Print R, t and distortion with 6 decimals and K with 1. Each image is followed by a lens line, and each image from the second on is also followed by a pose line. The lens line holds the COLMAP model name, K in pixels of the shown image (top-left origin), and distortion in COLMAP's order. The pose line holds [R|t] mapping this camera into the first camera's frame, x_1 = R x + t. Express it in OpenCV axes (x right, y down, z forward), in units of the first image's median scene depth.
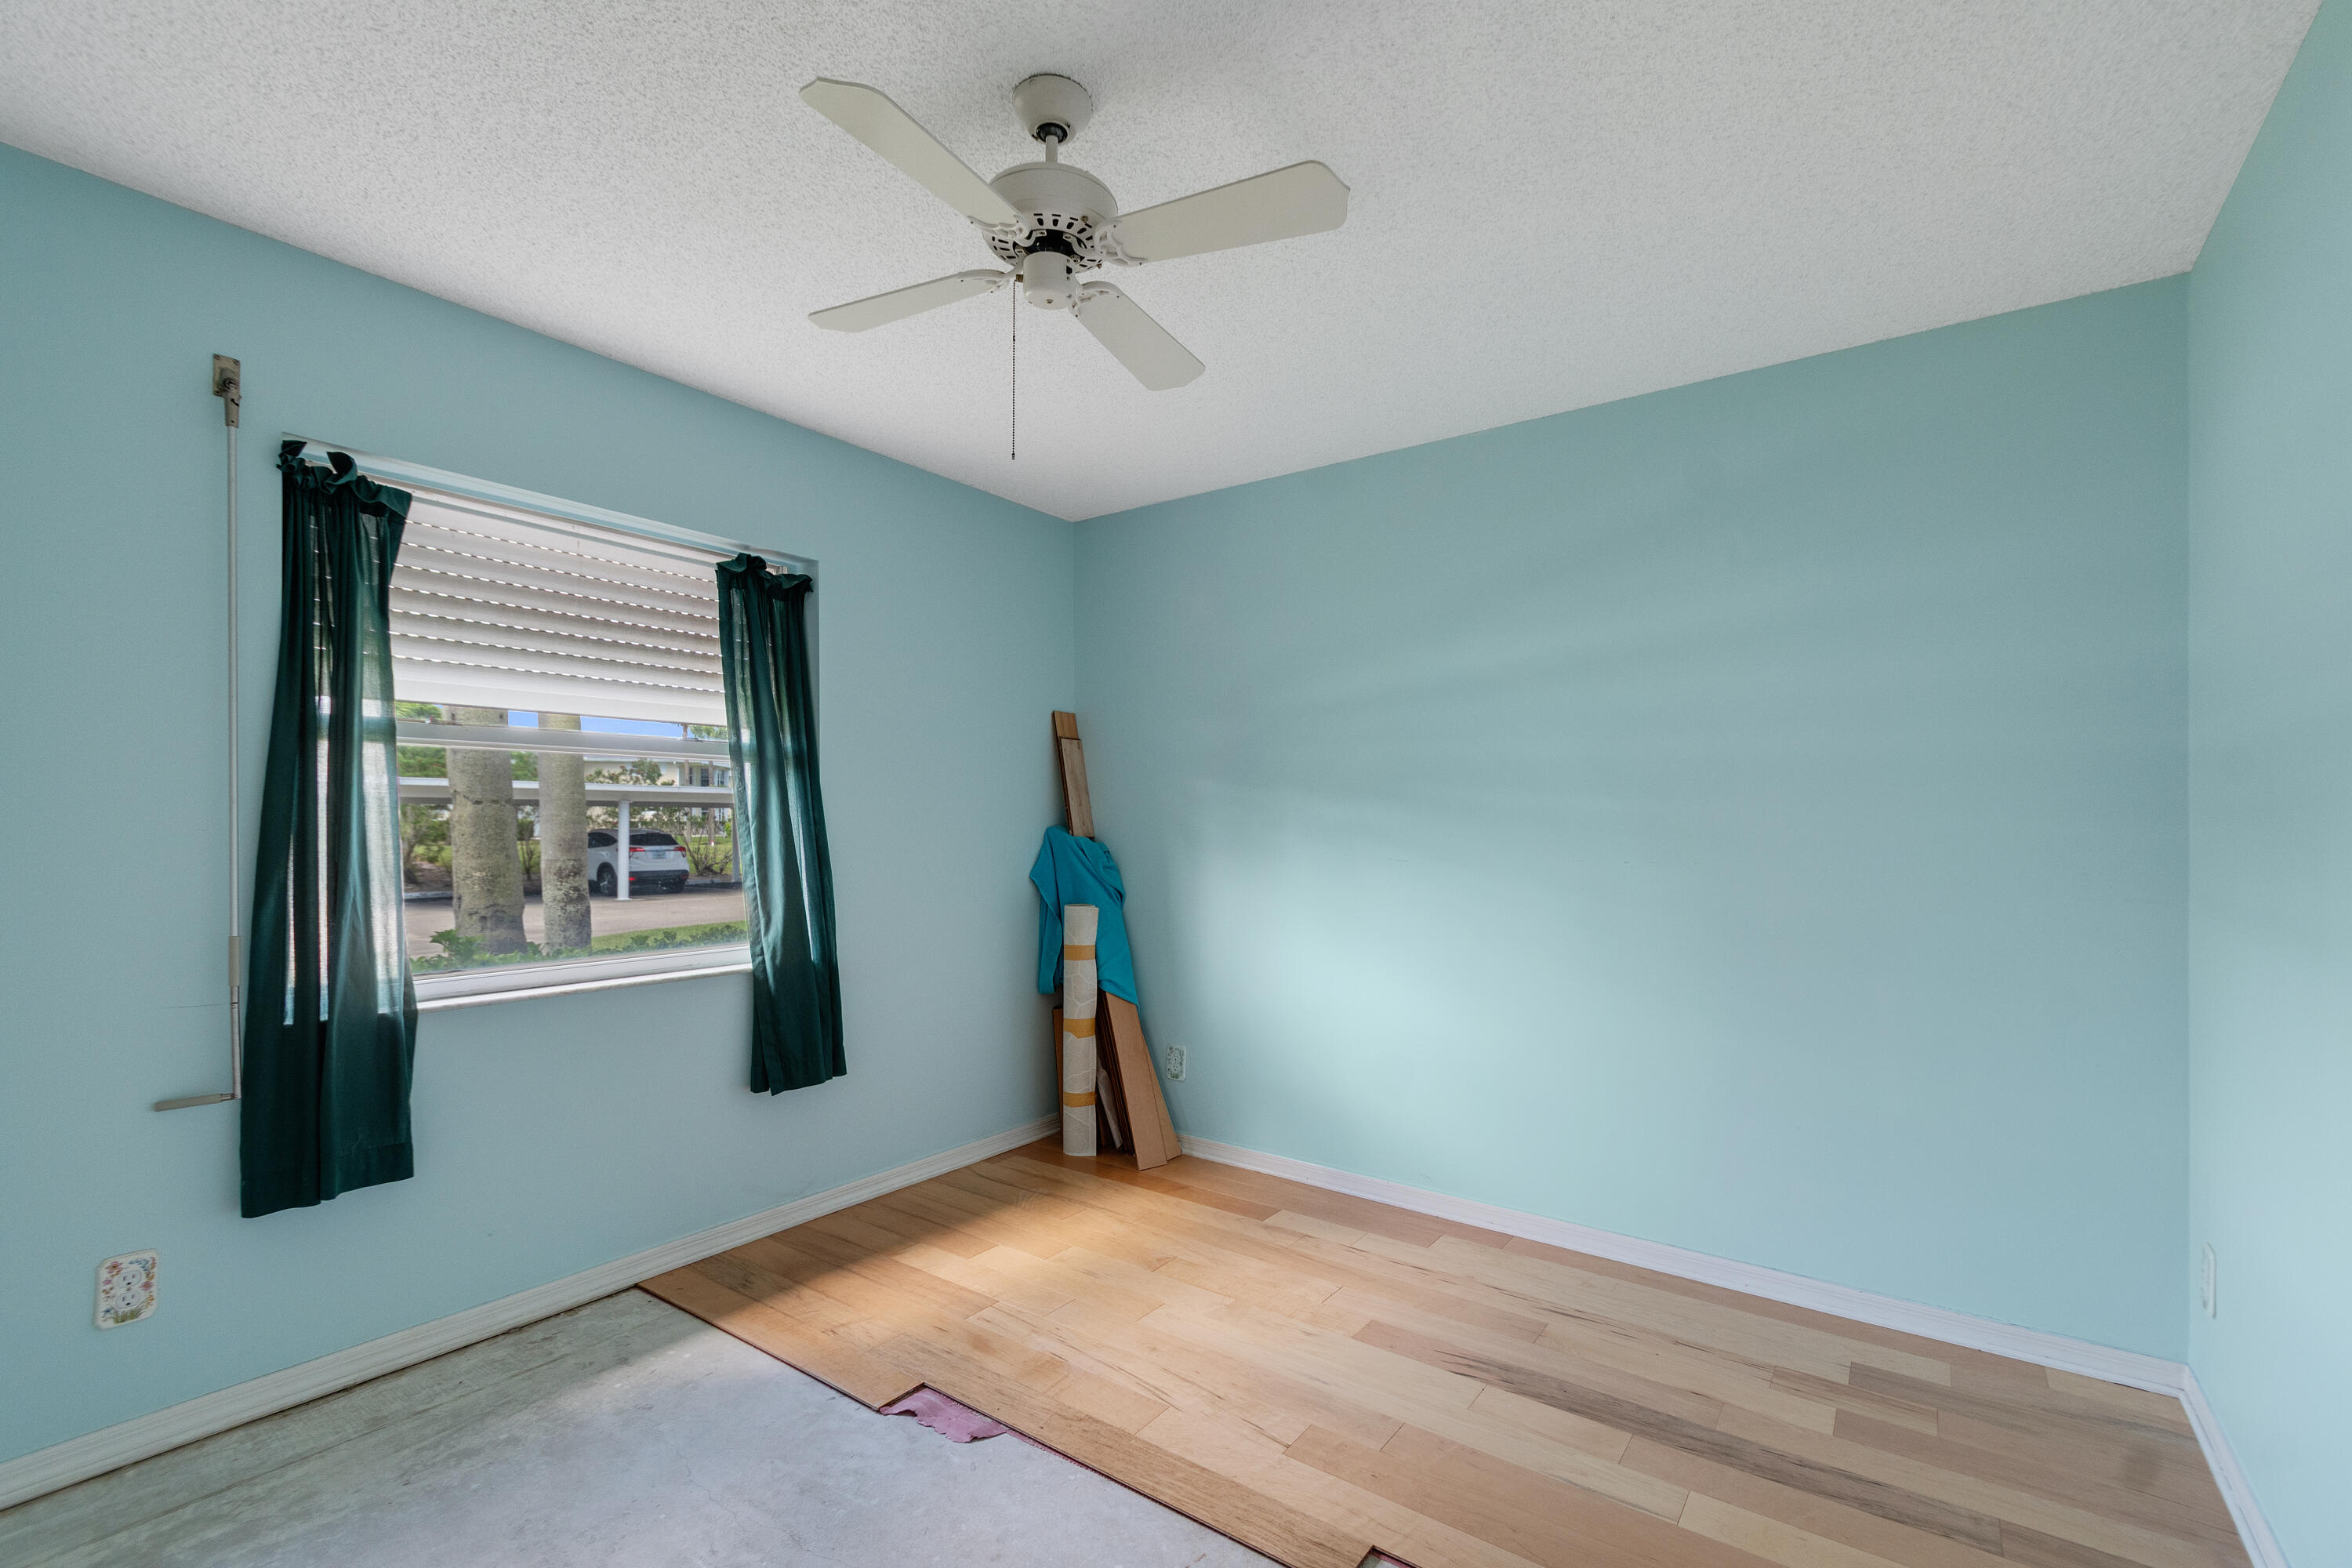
lens RADIAL K [[1050.1, 0, 1135.6], [0, 1050.1, 821.7], [0, 0, 1]] dist [0.010851, -0.000195]
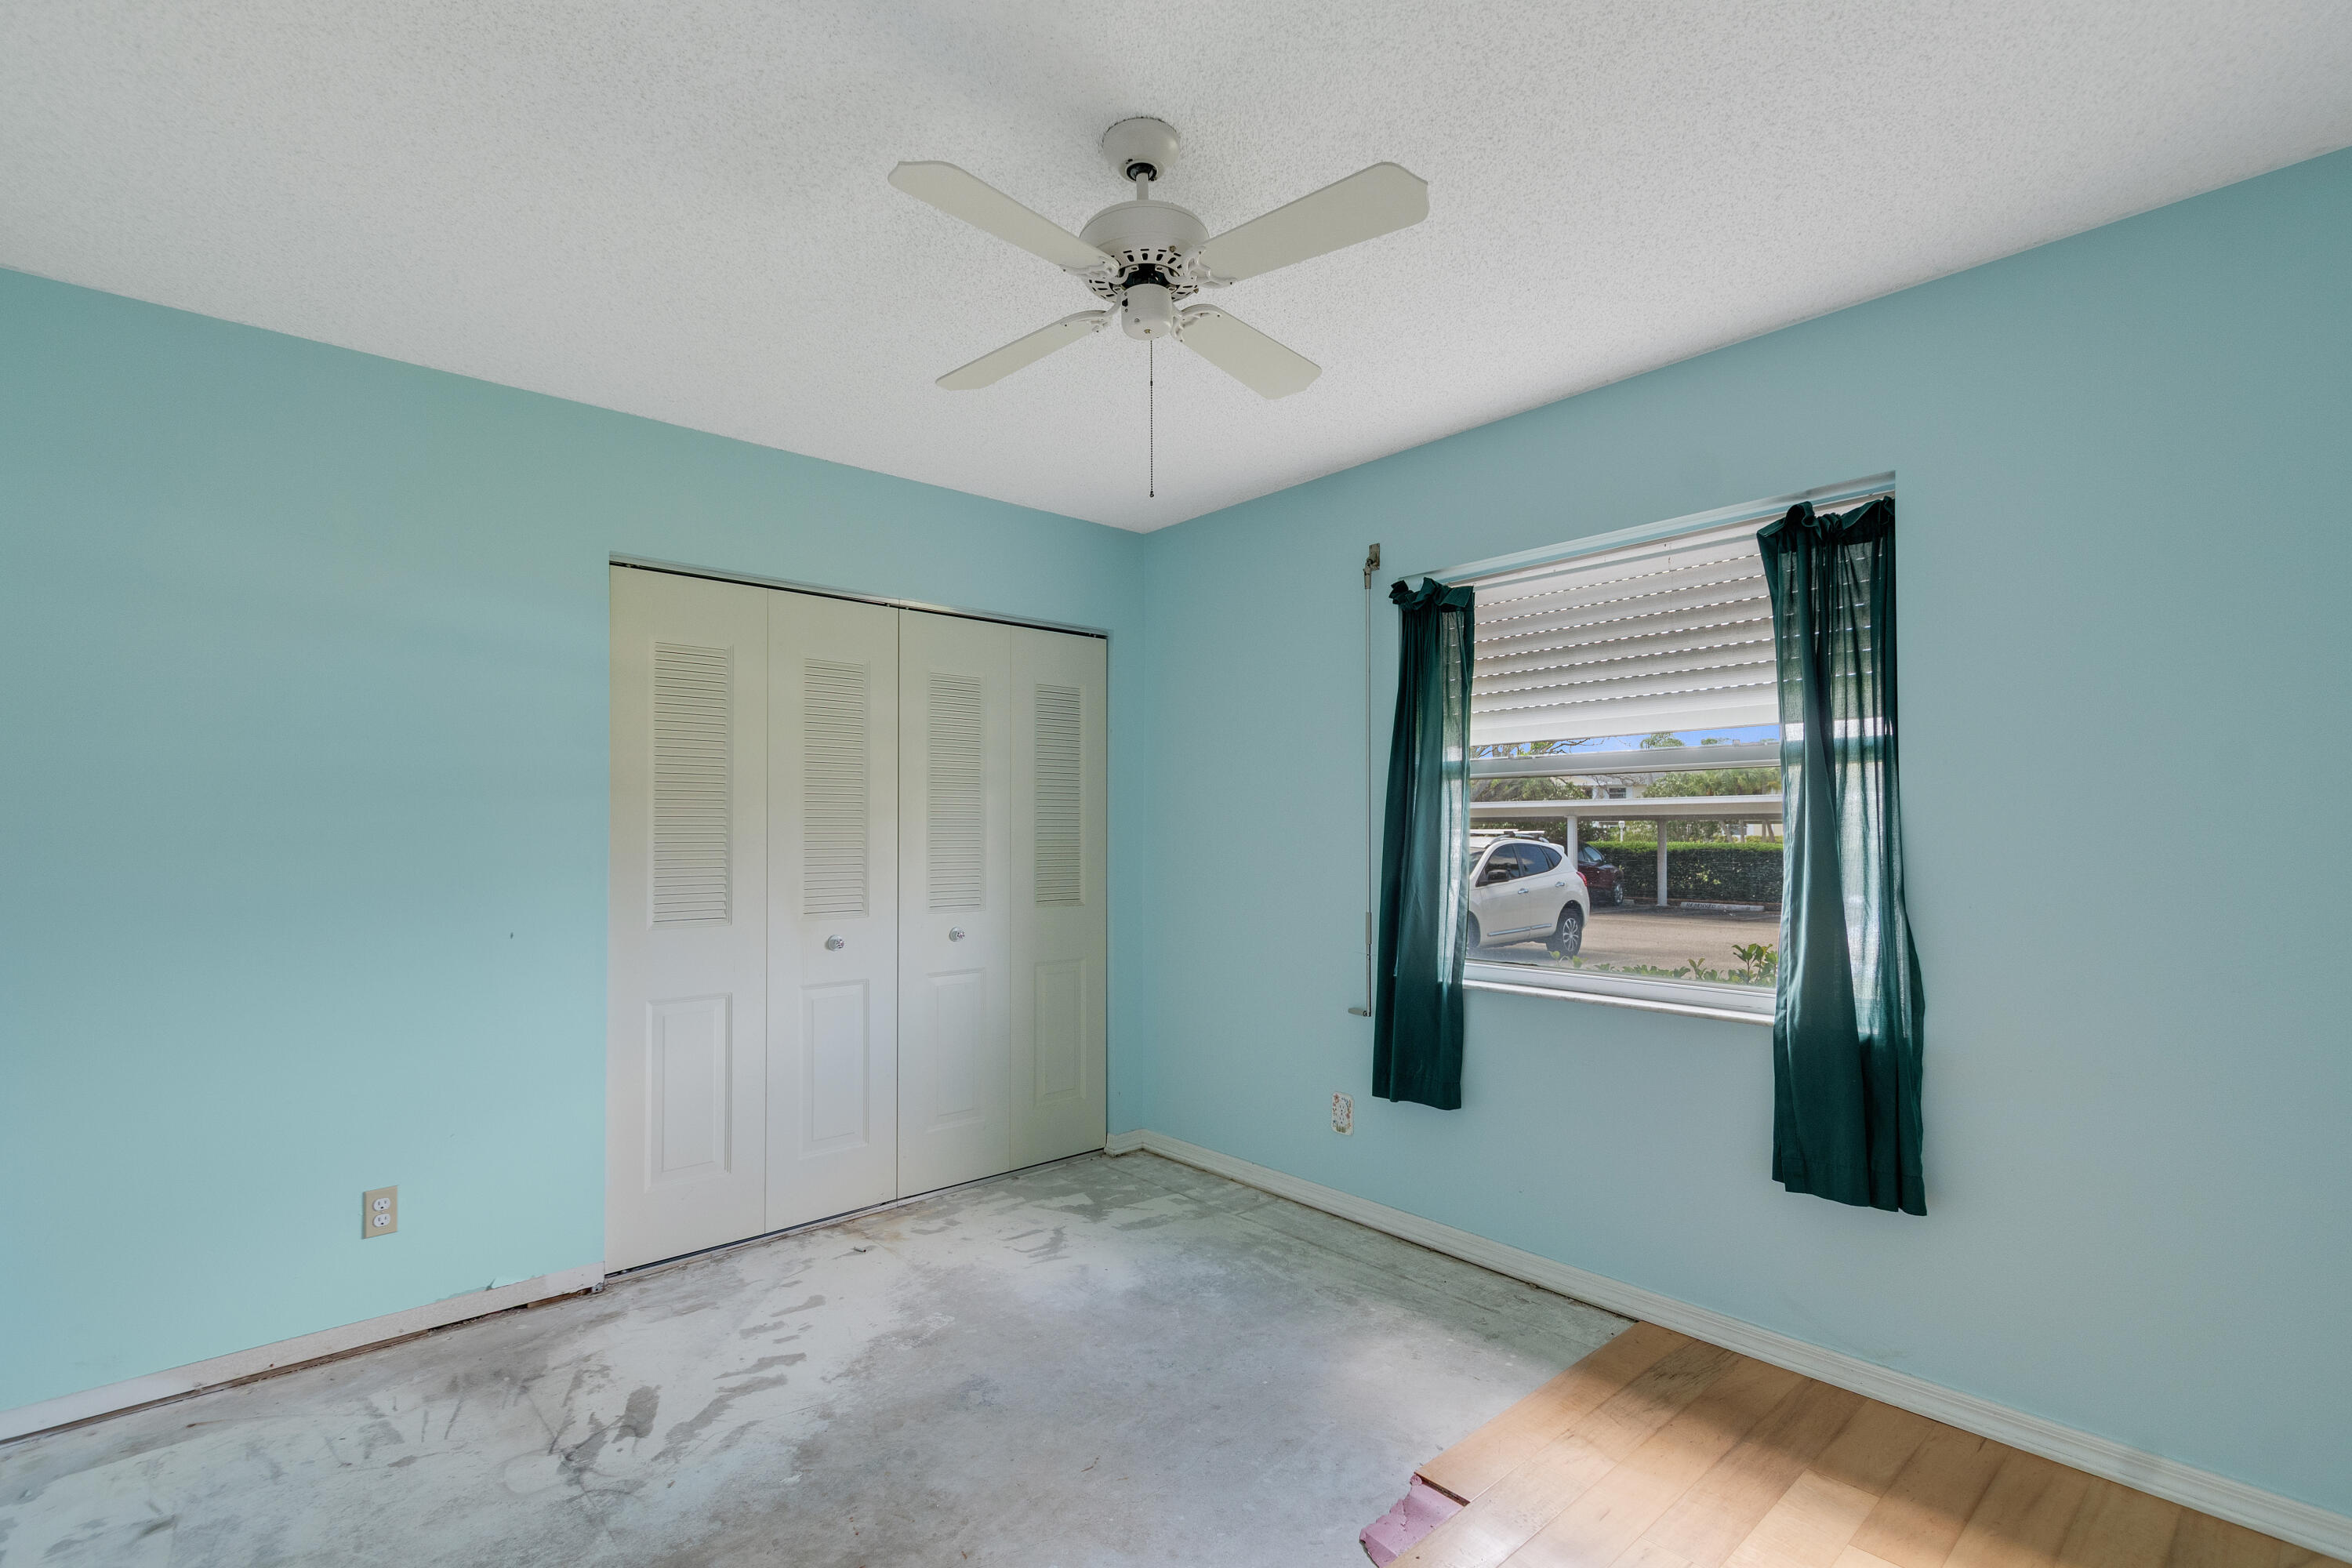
lens RADIAL K [[1050.1, 0, 1135.6], [0, 1050.1, 821.7], [0, 0, 1]] dist [0.010851, -0.000195]
pose [[-0.201053, -0.015967, -0.979450, 0.632262], [-0.000484, 0.999869, -0.016201, -0.000649], [0.979580, -0.002783, -0.201034, 0.826458]]
